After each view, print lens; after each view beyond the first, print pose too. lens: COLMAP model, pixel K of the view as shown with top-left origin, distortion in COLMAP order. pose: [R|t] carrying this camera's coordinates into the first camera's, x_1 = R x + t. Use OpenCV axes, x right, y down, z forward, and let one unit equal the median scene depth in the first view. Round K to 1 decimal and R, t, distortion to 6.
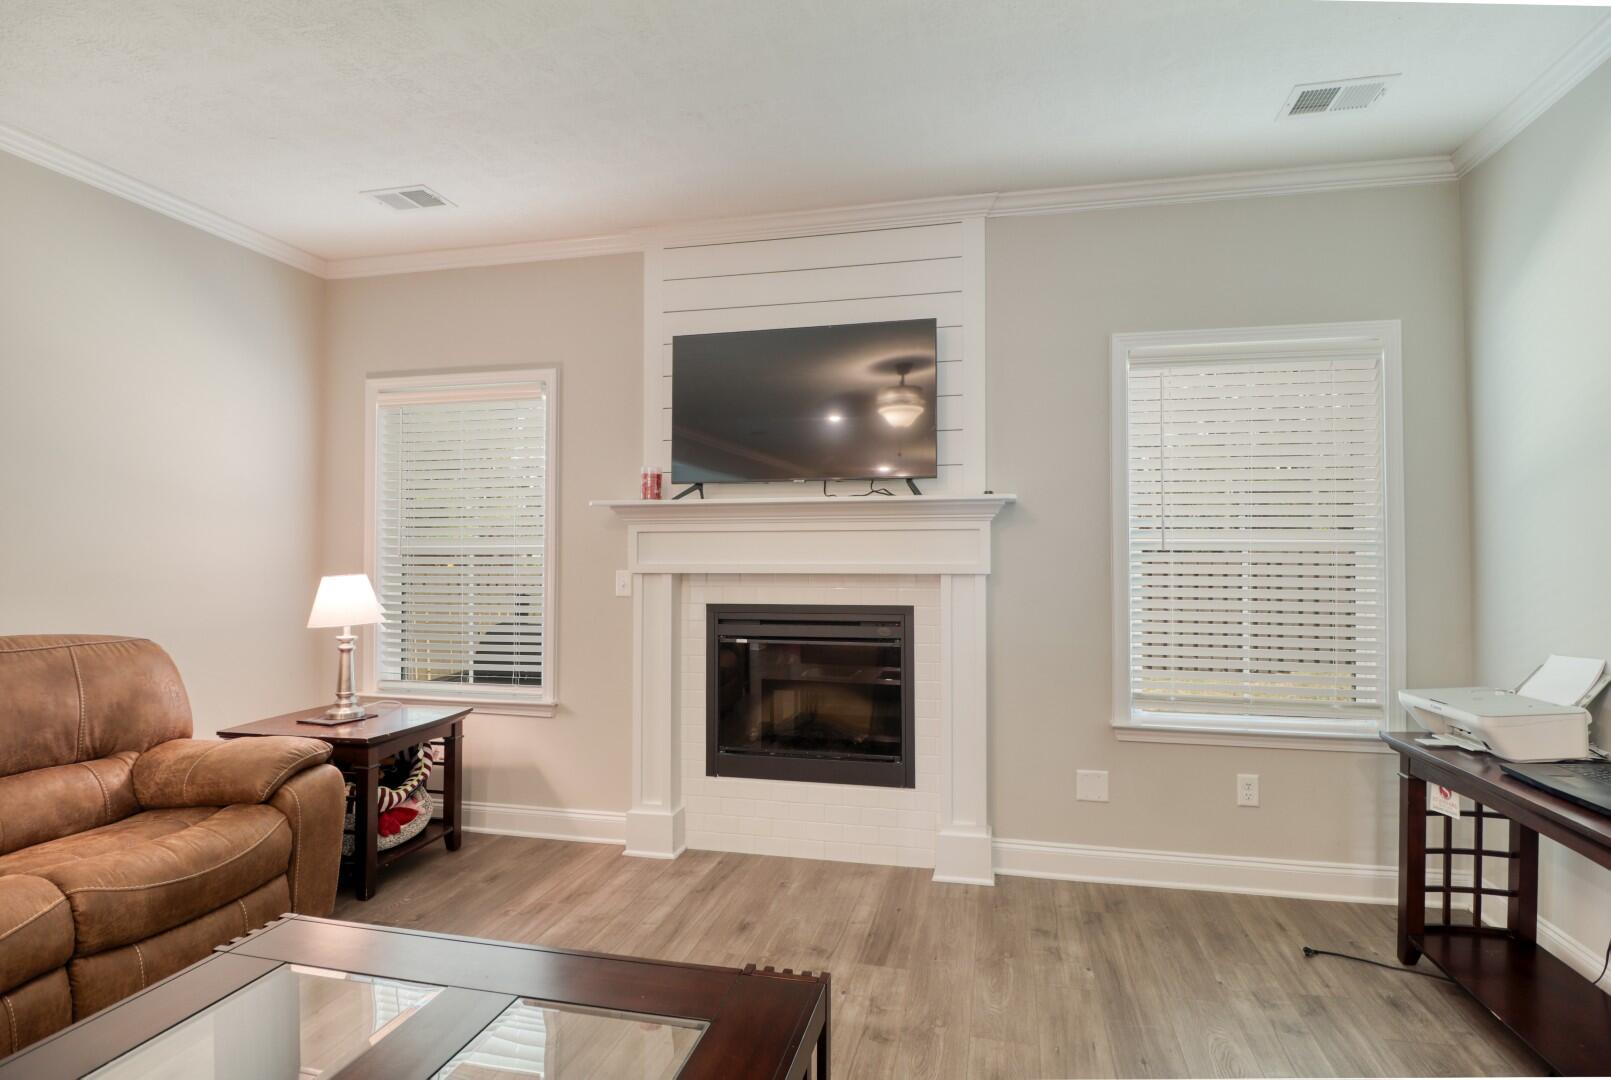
lens RADIAL K [[758.2, 0, 815.3], [0, 758.2, 560.3], [0, 0, 1]] dist [-0.002198, -0.014367]
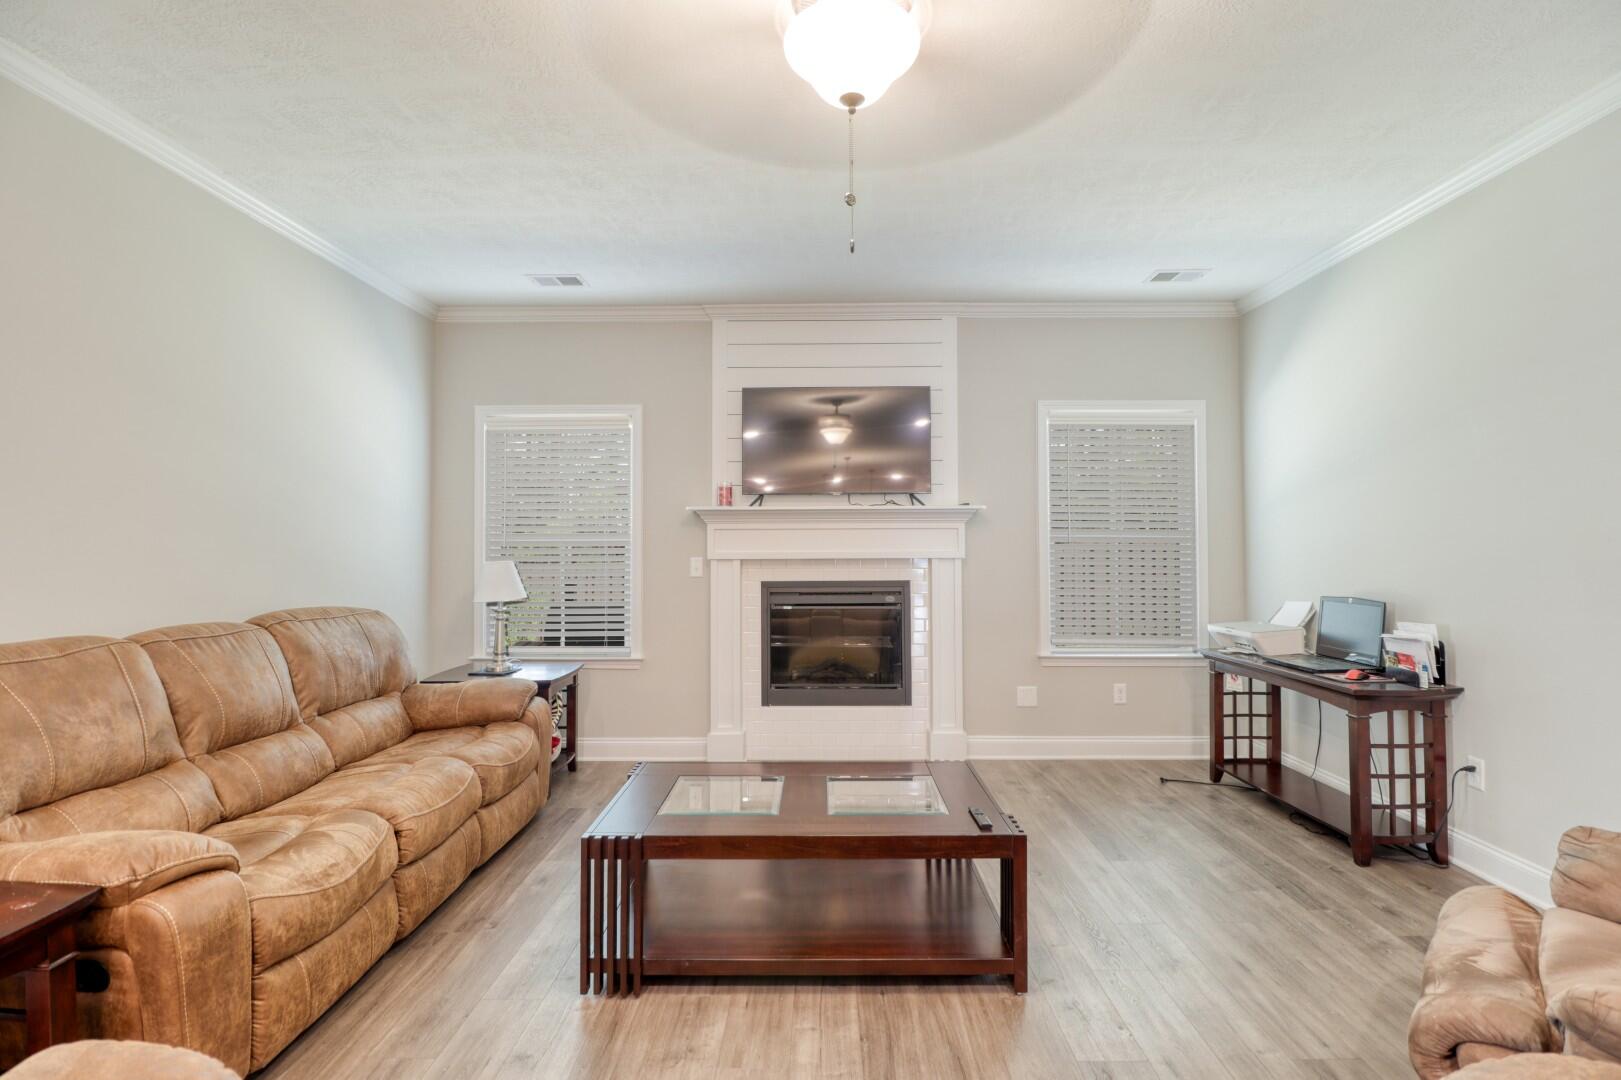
lens RADIAL K [[745.2, 0, 810.9], [0, 745.2, 550.6], [0, 0, 1]] dist [0.000236, -0.012638]
pose [[0.978744, -0.003307, 0.205058, -0.379945], [0.003386, 0.999994, -0.000034, 0.002342], [-0.205057, 0.000728, 0.978750, -0.393673]]
